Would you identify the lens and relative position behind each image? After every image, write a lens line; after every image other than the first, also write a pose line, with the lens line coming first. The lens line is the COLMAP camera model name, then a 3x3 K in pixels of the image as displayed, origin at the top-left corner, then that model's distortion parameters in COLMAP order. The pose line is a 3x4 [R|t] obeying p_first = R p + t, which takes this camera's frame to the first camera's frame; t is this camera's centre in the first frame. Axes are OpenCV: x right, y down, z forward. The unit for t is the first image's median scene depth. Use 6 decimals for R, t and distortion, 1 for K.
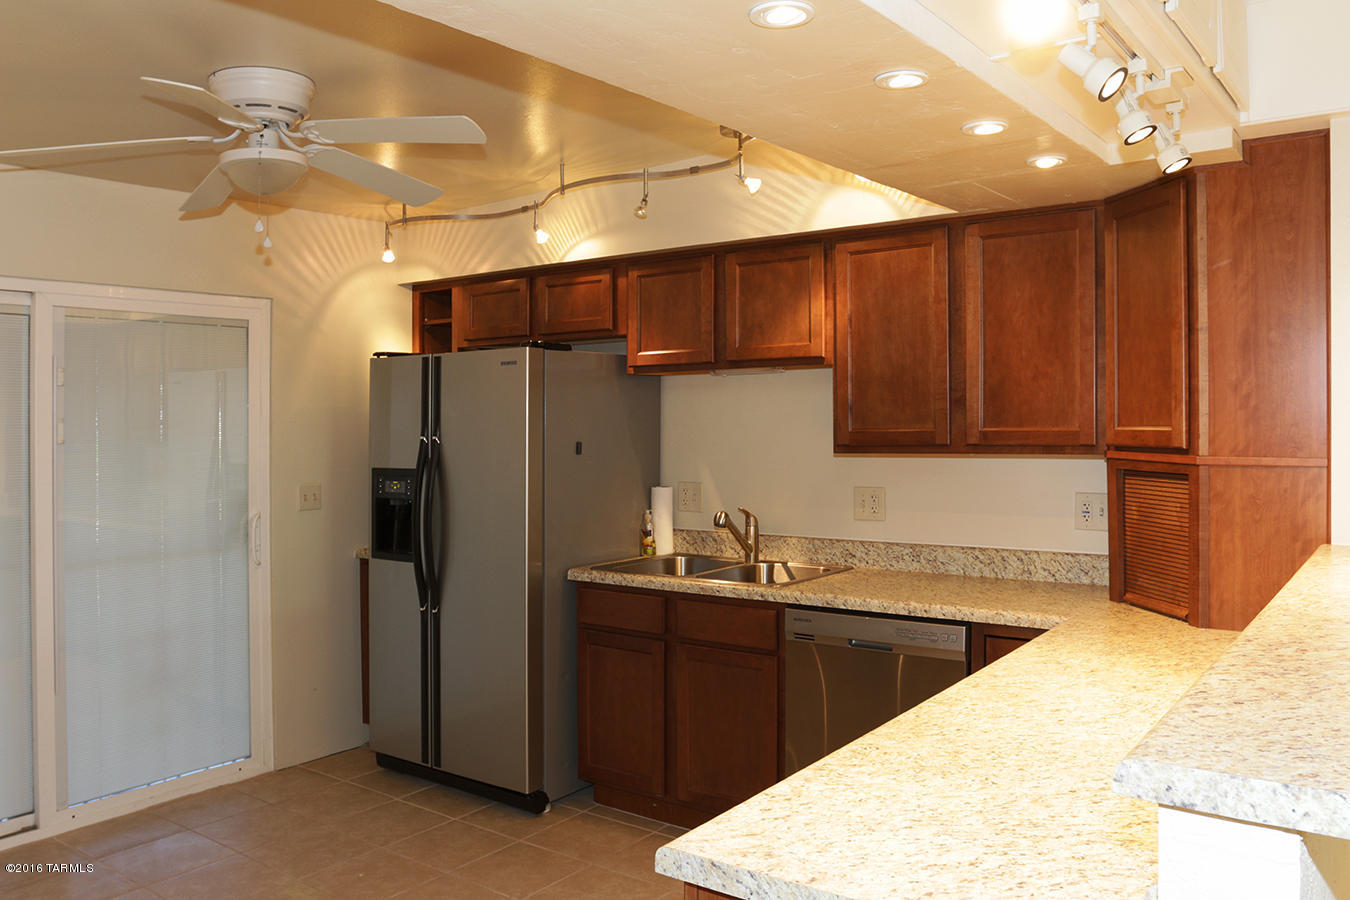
lens RADIAL K [[1086.6, 0, 674.0], [0, 1086.6, 423.2], [0, 0, 1]] dist [-0.059381, 0.008018]
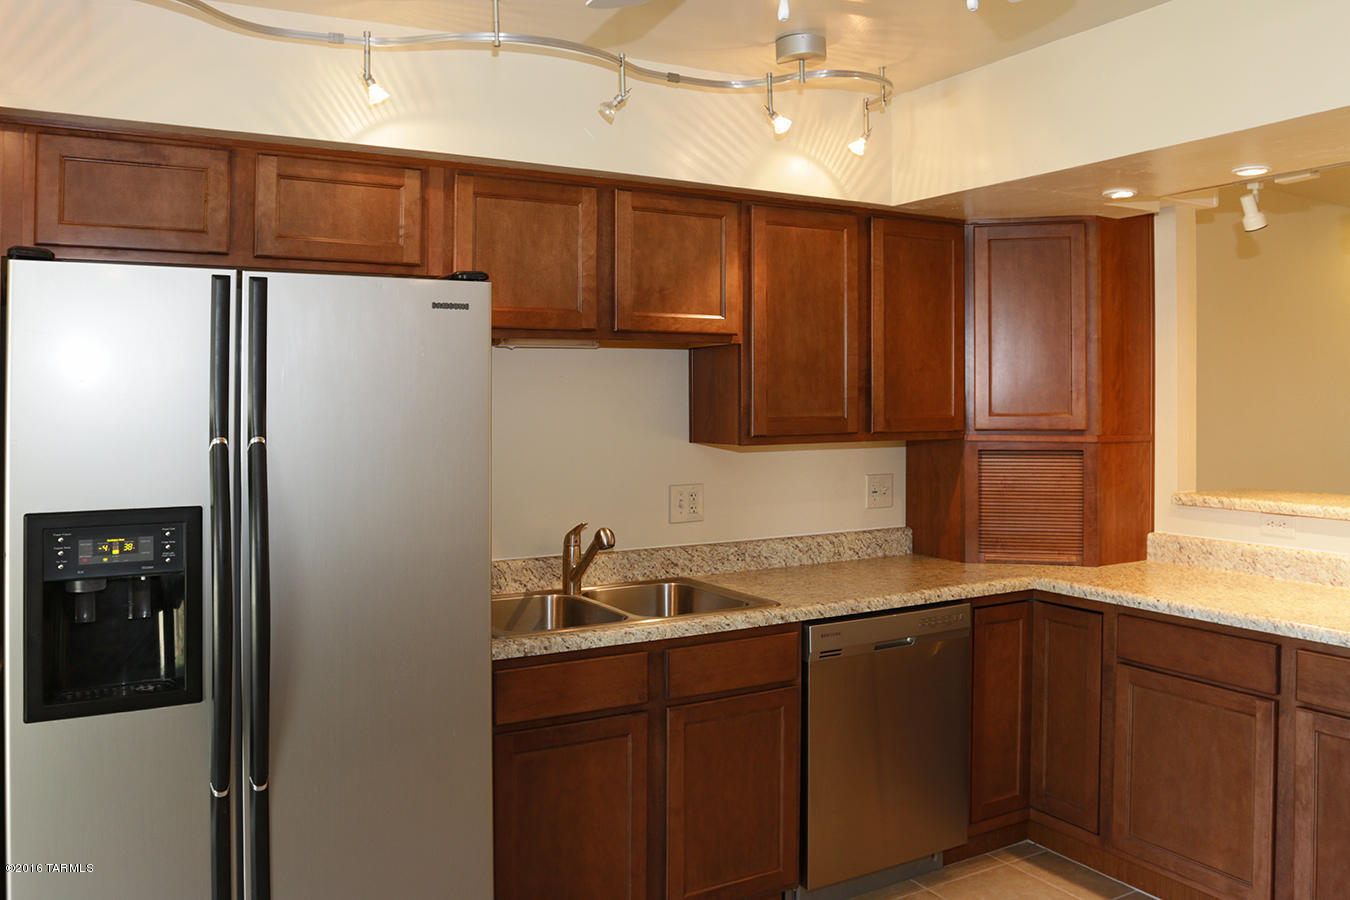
lens RADIAL K [[1089.6, 0, 672.1], [0, 1089.6, 401.2], [0, 0, 1]] dist [-0.057735, 0.004349]
pose [[0.384048, 0.010874, 0.923249, -0.689837], [0.001848, 0.999920, -0.012546, 0.002702], [-0.923311, 0.006525, 0.383997, 0.720052]]
